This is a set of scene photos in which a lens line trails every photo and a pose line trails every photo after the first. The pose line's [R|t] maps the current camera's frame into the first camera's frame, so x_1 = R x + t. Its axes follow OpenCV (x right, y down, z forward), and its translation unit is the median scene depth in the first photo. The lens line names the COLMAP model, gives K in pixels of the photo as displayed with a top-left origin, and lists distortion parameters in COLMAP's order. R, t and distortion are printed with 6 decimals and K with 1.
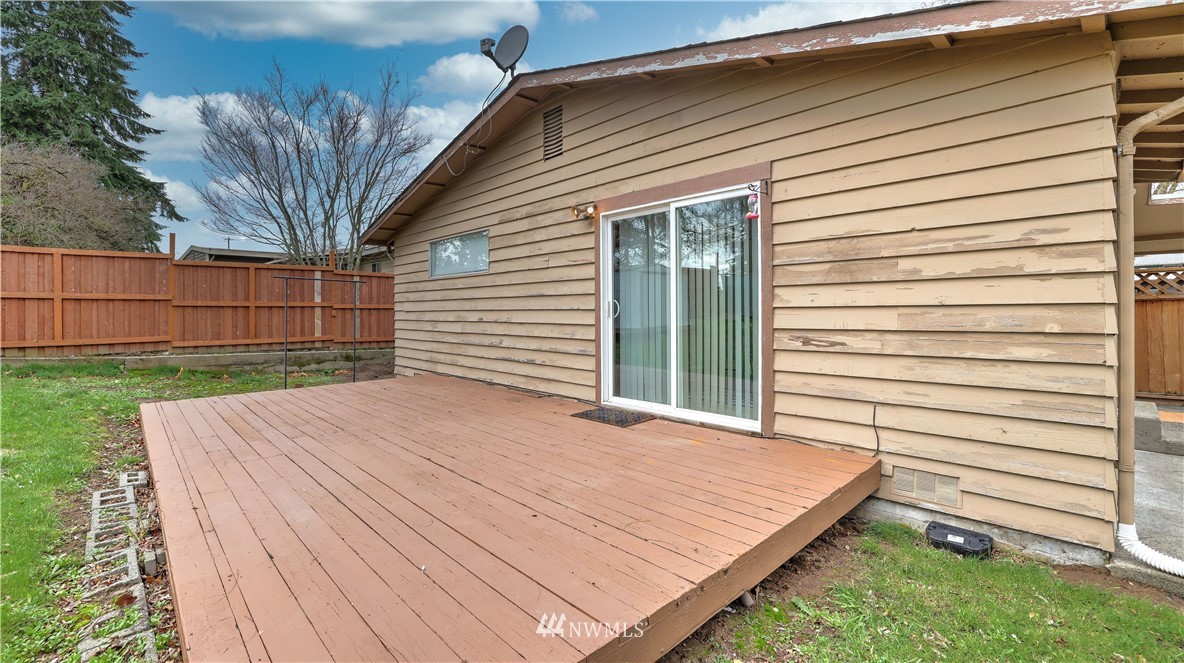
lens RADIAL K [[512.9, 0, 557.3], [0, 512.9, 307.9], [0, 0, 1]] dist [-0.038756, 0.012144]
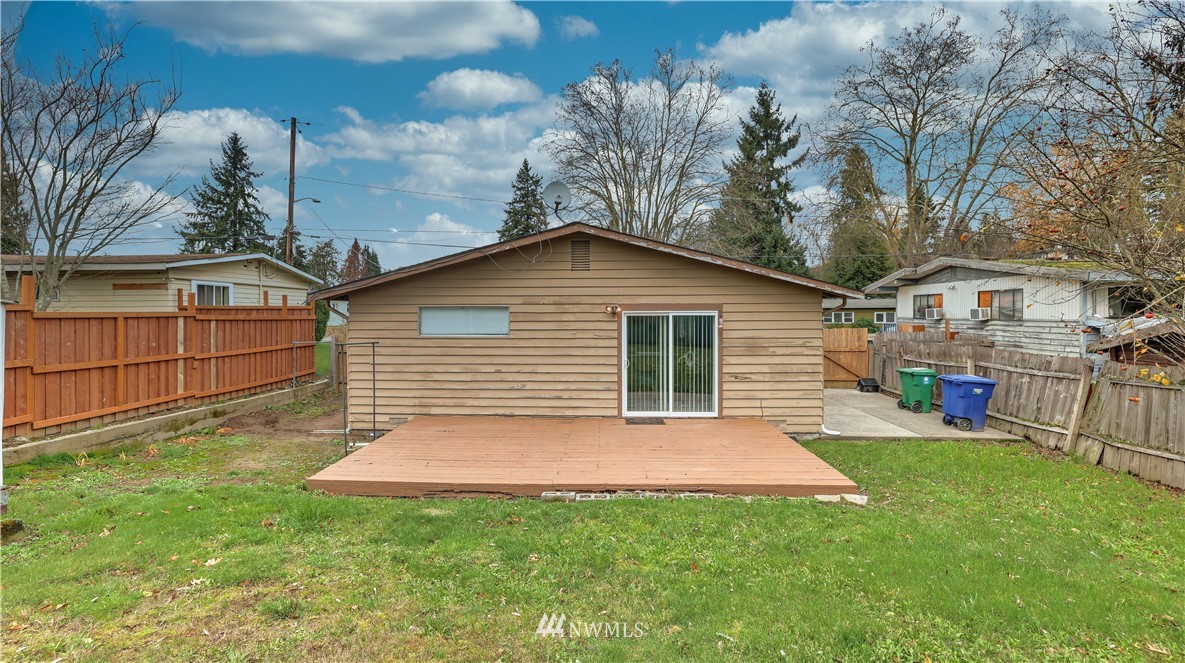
lens RADIAL K [[513.4, 0, 570.4], [0, 513.4, 311.7], [0, 0, 1]] dist [-0.038756, 0.012144]
pose [[0.705620, 0.006808, 0.708557, -1.149031], [-0.002626, 0.999972, -0.006994, -0.146674], [-0.708585, 0.003075, 0.705619, -0.128267]]
